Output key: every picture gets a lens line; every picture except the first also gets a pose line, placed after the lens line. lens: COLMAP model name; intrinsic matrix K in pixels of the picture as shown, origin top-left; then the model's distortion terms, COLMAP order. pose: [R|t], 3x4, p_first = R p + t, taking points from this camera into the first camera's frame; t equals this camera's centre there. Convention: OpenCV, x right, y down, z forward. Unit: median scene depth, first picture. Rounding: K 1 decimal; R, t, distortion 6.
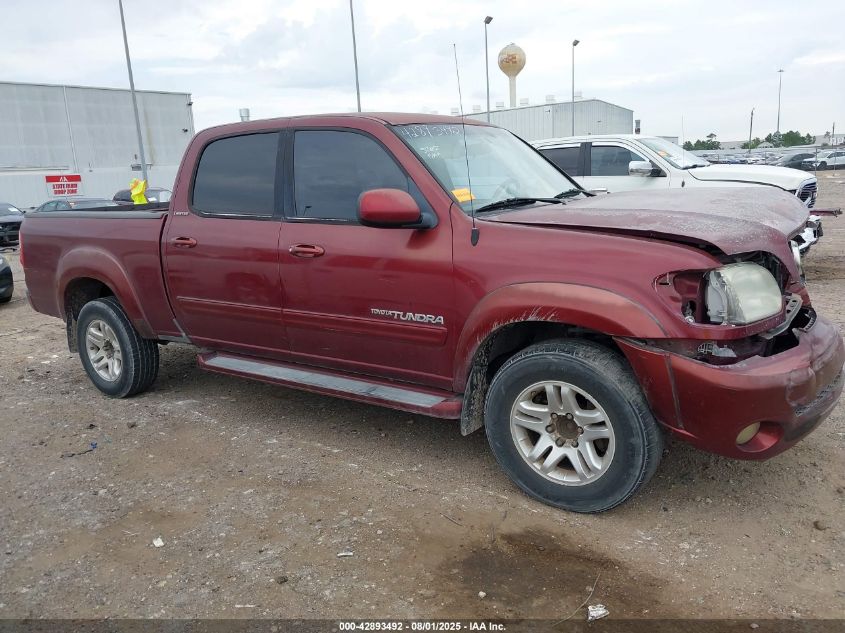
lens RADIAL K [[698.6, 0, 380.5], [0, 698.6, 316.2], [0, 0, 1]] dist [0.090585, -0.174767]
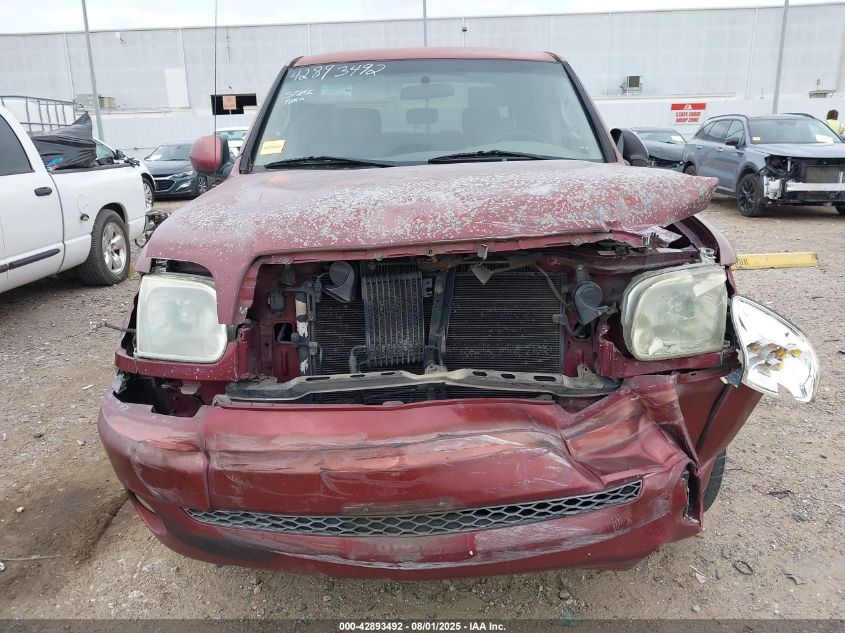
lens RADIAL K [[692.3, 0, 407.2], [0, 692.3, 316.9], [0, 0, 1]] dist [0.008747, -0.016081]
pose [[0.582845, 0.253314, -0.772090, 0.999337], [-0.169350, 0.967171, 0.189477, -0.173283], [0.794740, 0.020318, 0.606609, 0.657451]]
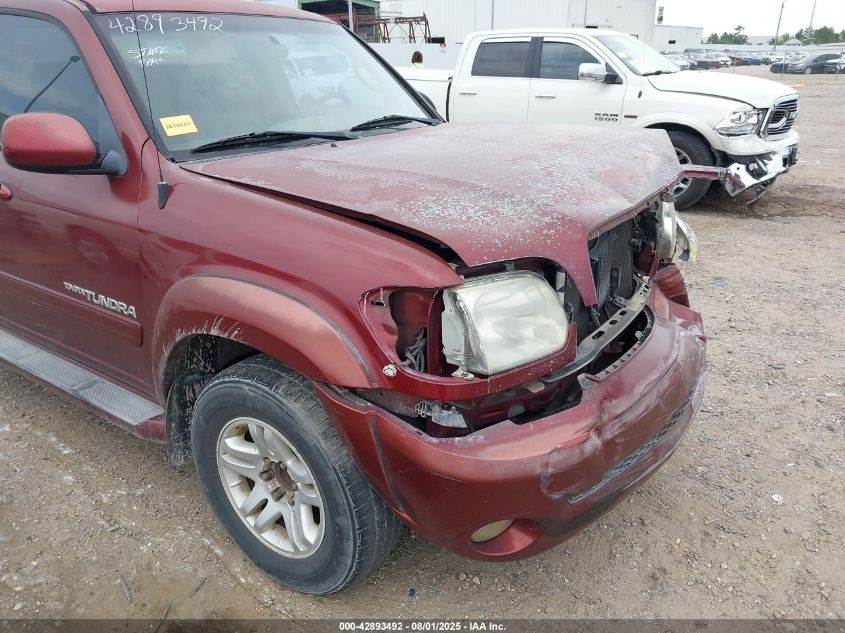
lens RADIAL K [[692.3, 0, 407.2], [0, 692.3, 316.9], [0, 0, 1]] dist [0.008747, -0.016081]
pose [[0.999007, 0.042742, 0.012556, 0.364579], [-0.044232, 0.985196, 0.165627, -0.119910], [-0.005291, -0.166017, 0.986109, 0.328903]]
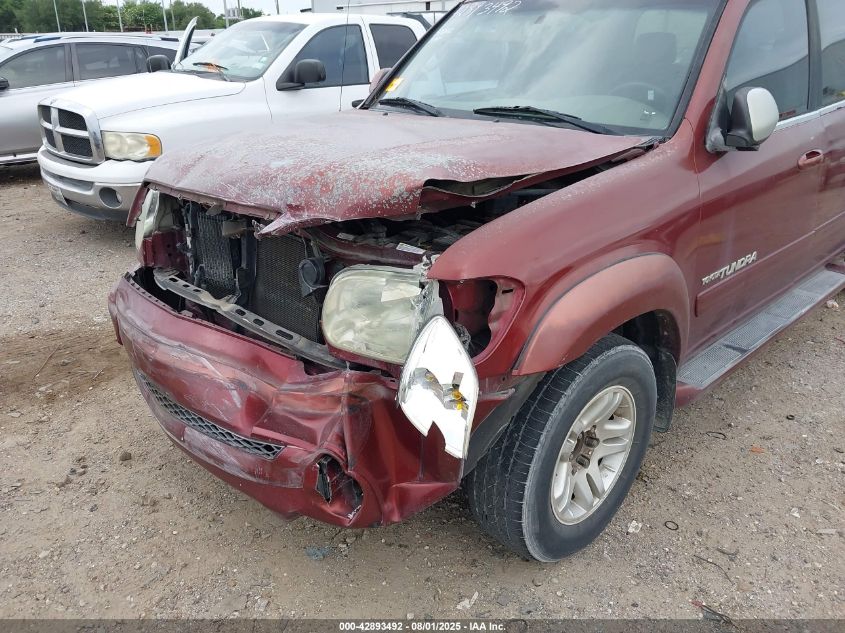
lens RADIAL K [[692.3, 0, 407.2], [0, 692.3, 316.9], [0, 0, 1]] dist [0.008747, -0.016081]
pose [[-0.205922, 0.432037, -0.878032, 1.166384], [-0.163186, 0.869537, 0.466128, -0.364583], [0.964866, 0.239269, -0.108554, 1.270210]]
